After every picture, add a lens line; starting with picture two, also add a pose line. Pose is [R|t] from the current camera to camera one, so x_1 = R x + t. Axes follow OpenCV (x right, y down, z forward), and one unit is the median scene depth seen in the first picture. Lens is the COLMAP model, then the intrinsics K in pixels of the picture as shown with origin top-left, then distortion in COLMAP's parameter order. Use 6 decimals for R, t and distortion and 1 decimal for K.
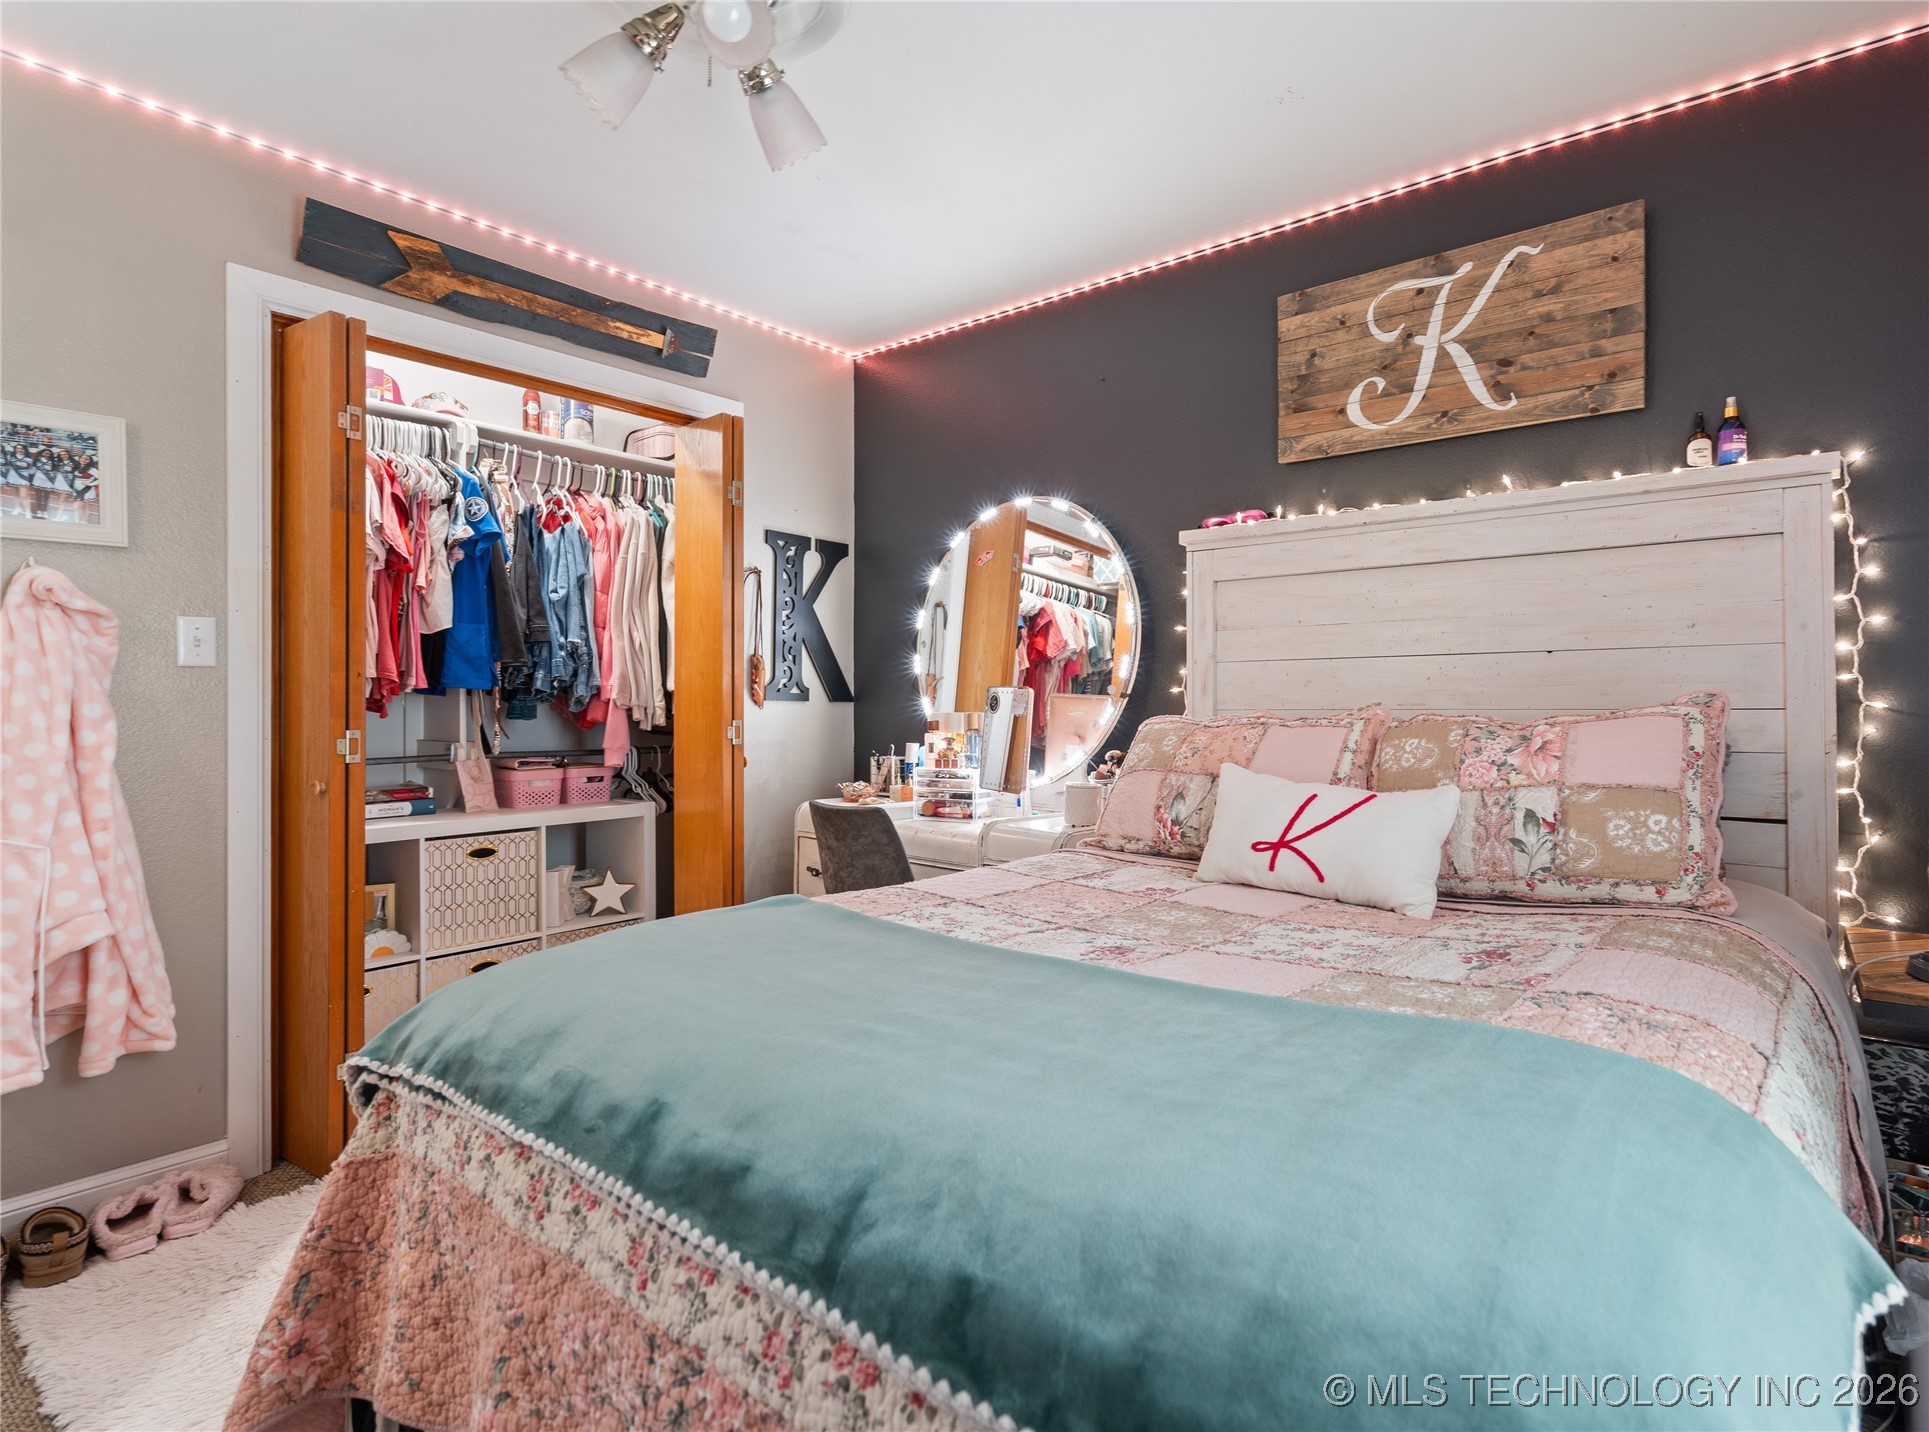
lens RADIAL K [[954.8, 0, 967.7], [0, 954.8, 699.9], [0, 0, 1]] dist [-0.001901, -0.000054]
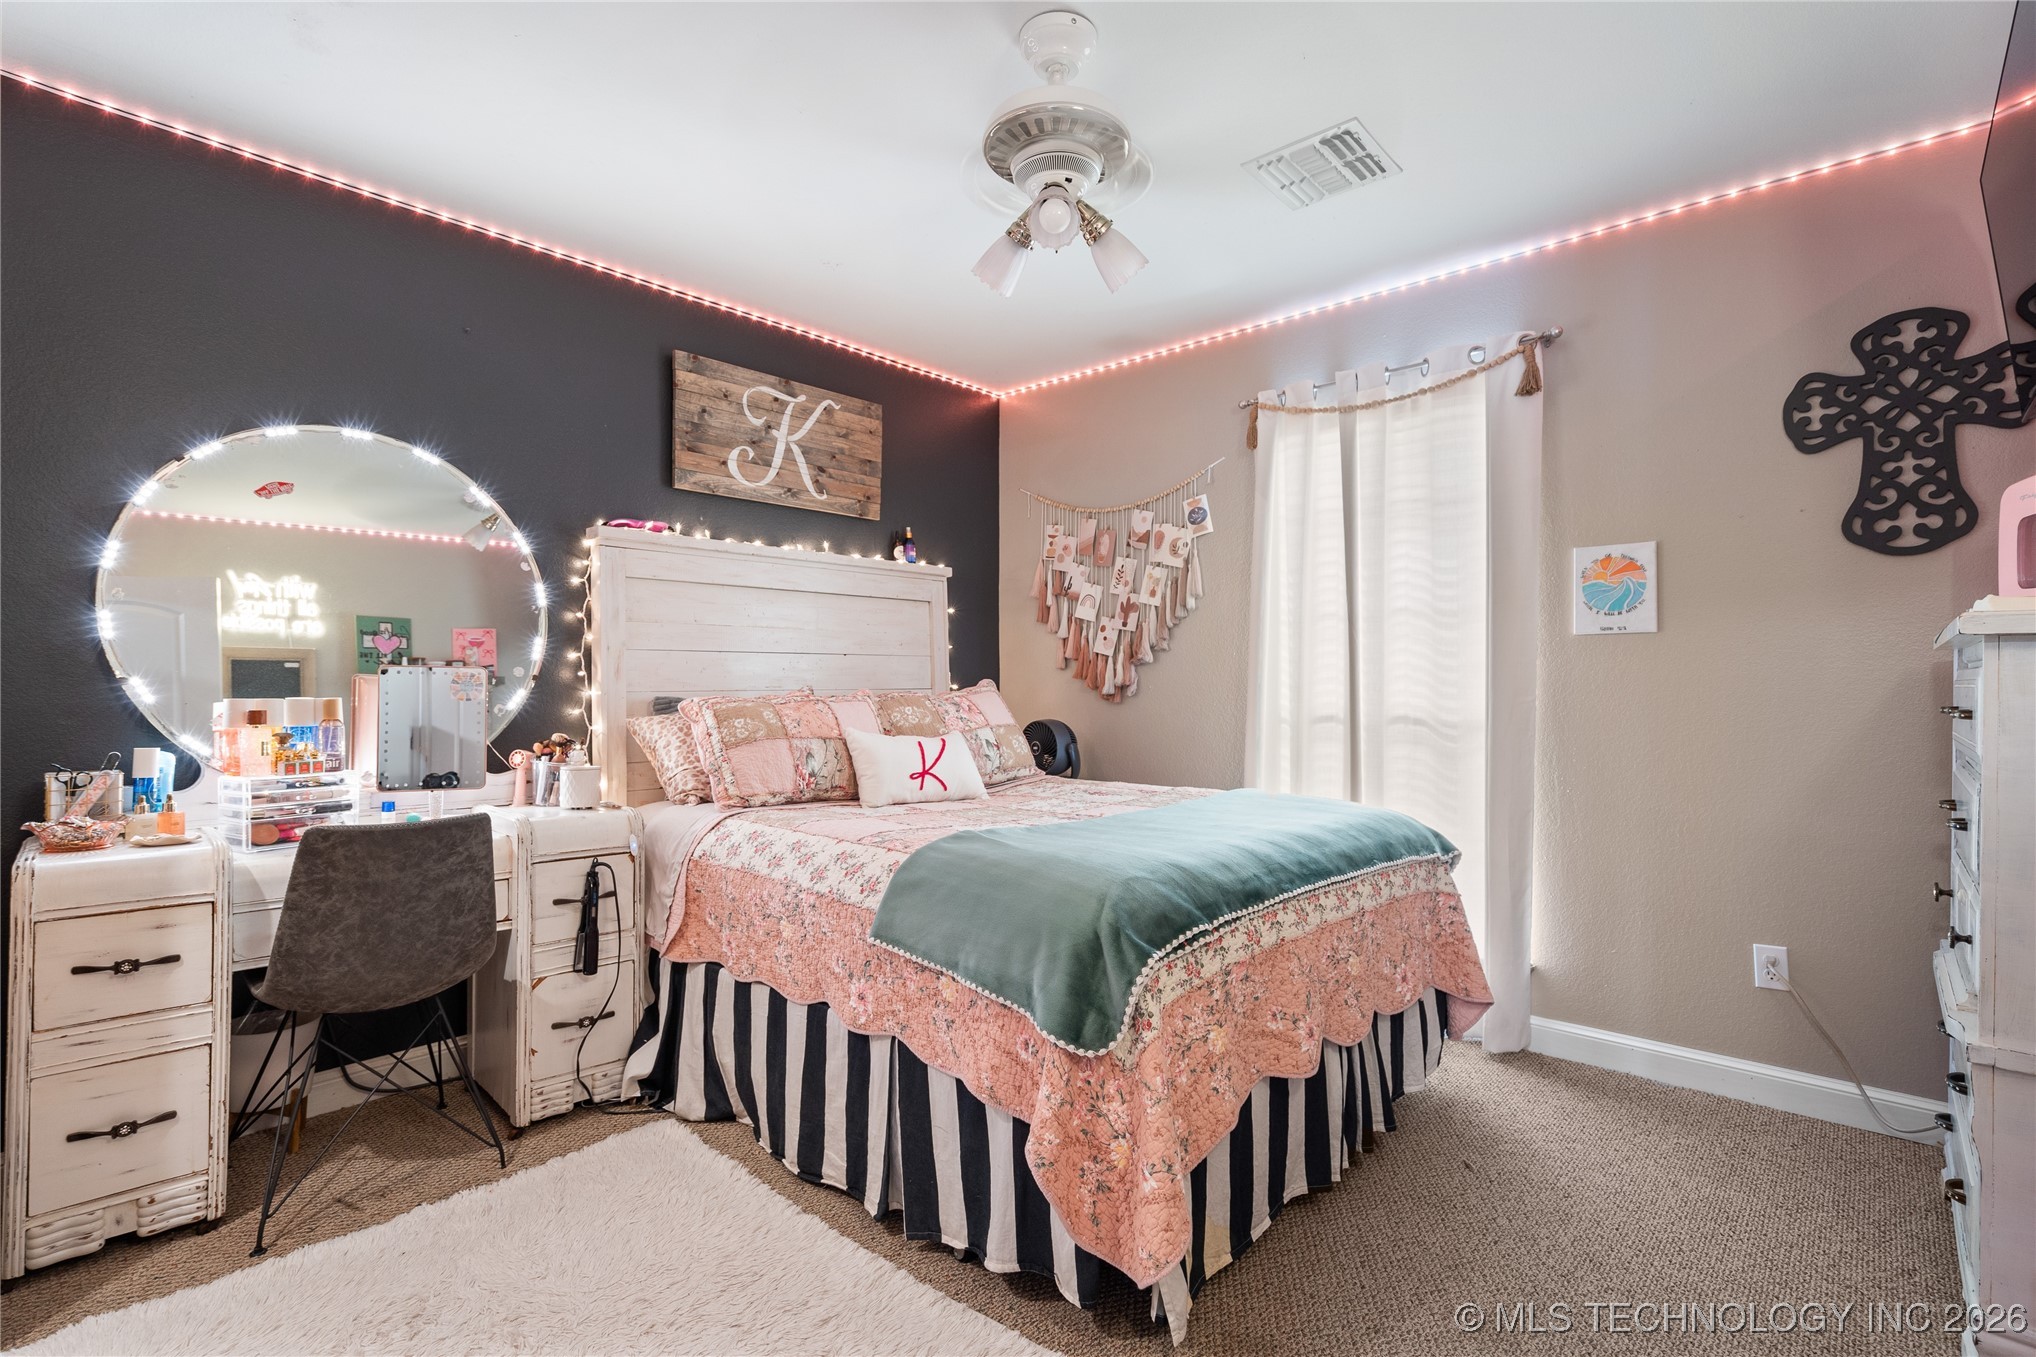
lens RADIAL K [[950.3, 0, 1021.1], [0, 950.3, 686.7], [0, 0, 1]] dist [-0.000351, 0.001893]
pose [[0.098293, 0.001633, 0.995156, -0.906727], [-0.001366, 0.999998, -0.001506, 0.005756], [-0.995157, -0.001212, 0.098295, 0.489587]]
